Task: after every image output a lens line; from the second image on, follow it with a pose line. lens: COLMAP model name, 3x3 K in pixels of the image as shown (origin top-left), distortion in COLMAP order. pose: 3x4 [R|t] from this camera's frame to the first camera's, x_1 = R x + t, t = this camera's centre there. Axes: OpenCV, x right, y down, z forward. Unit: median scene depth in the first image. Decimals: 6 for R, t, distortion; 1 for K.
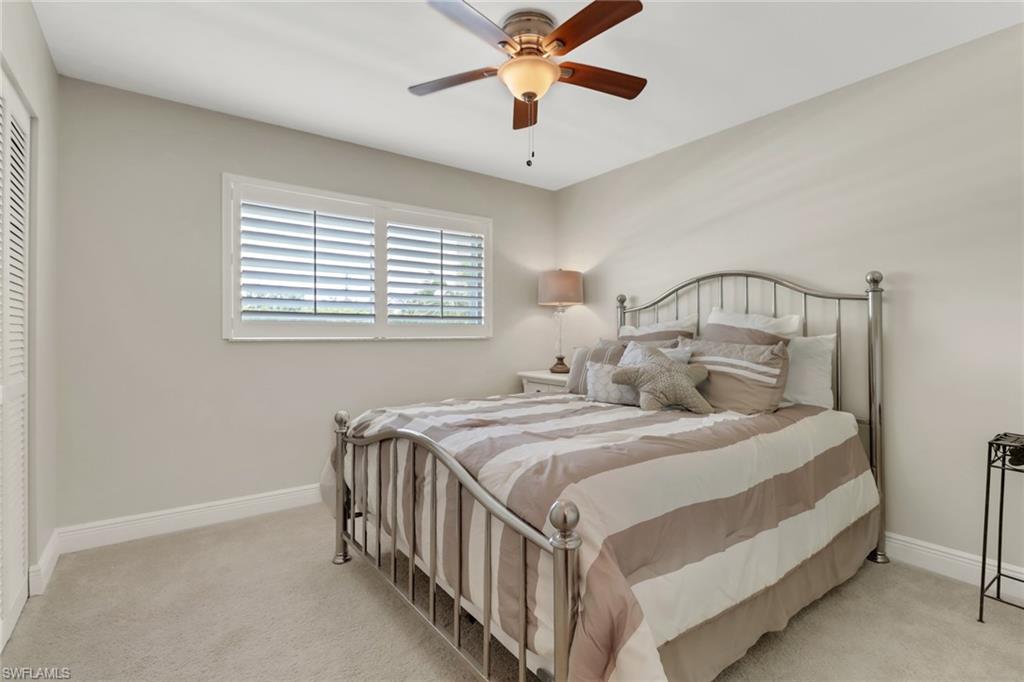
lens RADIAL K [[490.7, 0, 498.8], [0, 490.7, 328.8], [0, 0, 1]] dist [0.023786, -0.022584]
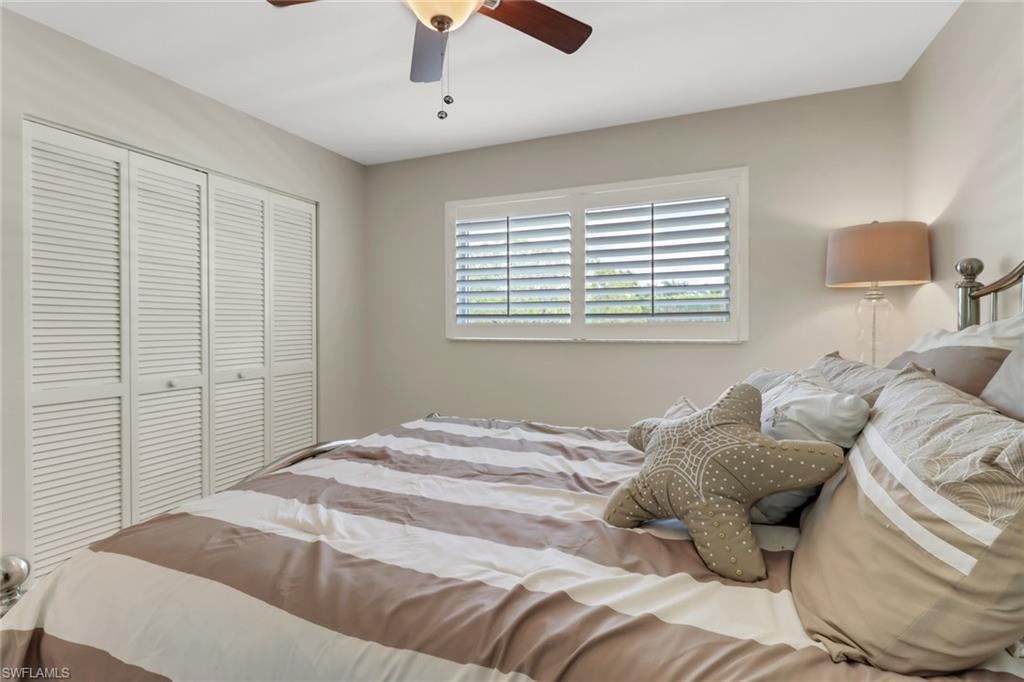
lens RADIAL K [[490.7, 0, 498.8], [0, 490.7, 328.8], [0, 0, 1]] dist [0.023786, -0.022584]
pose [[0.504140, -0.004418, -0.863611, 0.473530], [0.003361, 0.999989, -0.003154, 0.001239], [0.863616, -0.001313, 0.504149, 0.420750]]
